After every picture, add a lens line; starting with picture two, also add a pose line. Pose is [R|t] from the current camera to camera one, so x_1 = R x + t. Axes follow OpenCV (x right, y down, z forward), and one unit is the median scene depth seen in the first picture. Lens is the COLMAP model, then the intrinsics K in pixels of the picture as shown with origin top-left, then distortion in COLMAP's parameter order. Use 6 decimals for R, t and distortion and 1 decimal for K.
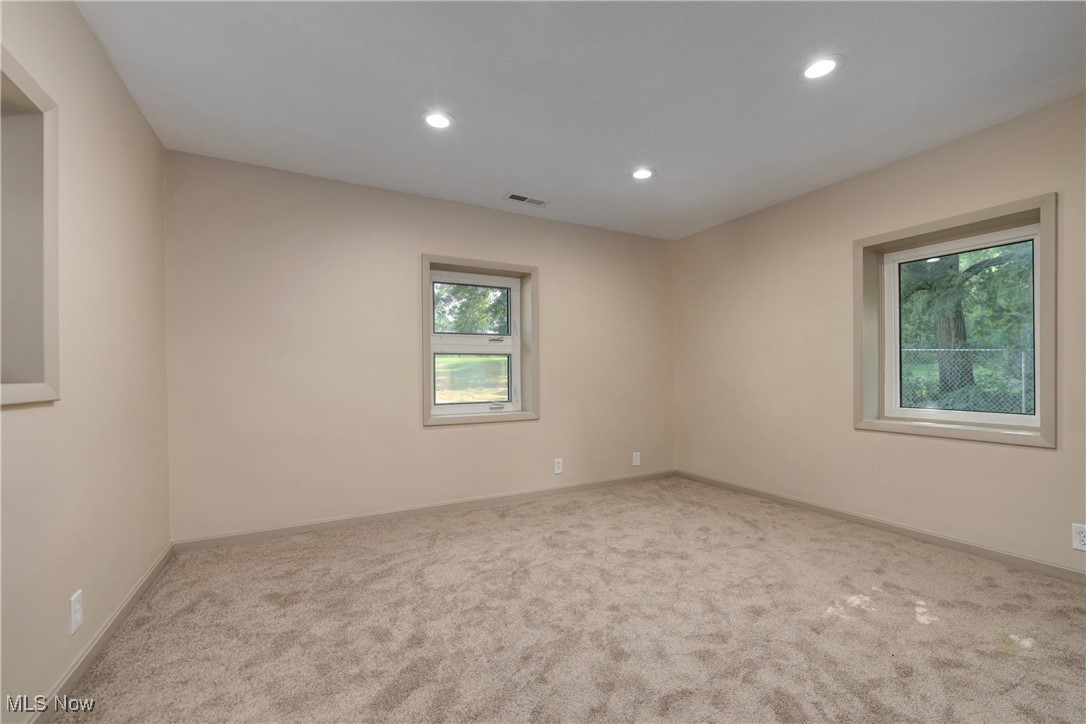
lens RADIAL K [[447.5, 0, 567.4], [0, 447.5, 362.5], [0, 0, 1]] dist [-0.001418, -0.000408]
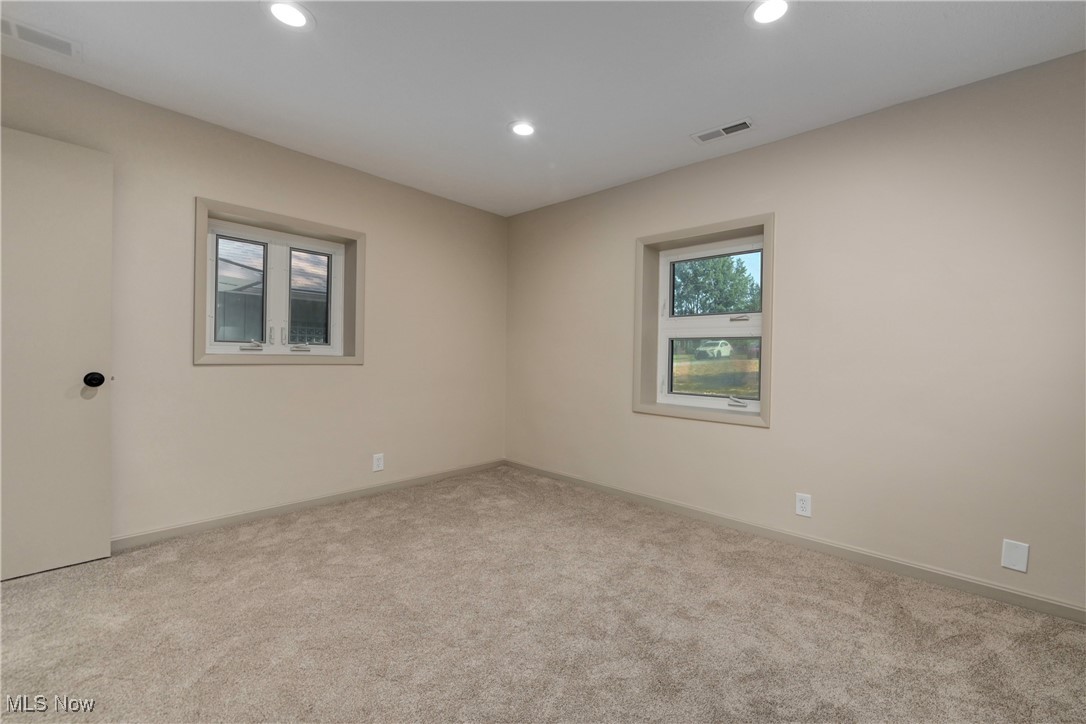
lens RADIAL K [[447.5, 0, 567.4], [0, 447.5, 362.5], [0, 0, 1]] dist [-0.001418, -0.000408]
pose [[0.324608, 0.024703, -0.945526, 0.624740], [-0.001693, 0.999672, 0.025537, 0.007515], [0.945847, -0.006688, 0.324544, 0.590737]]
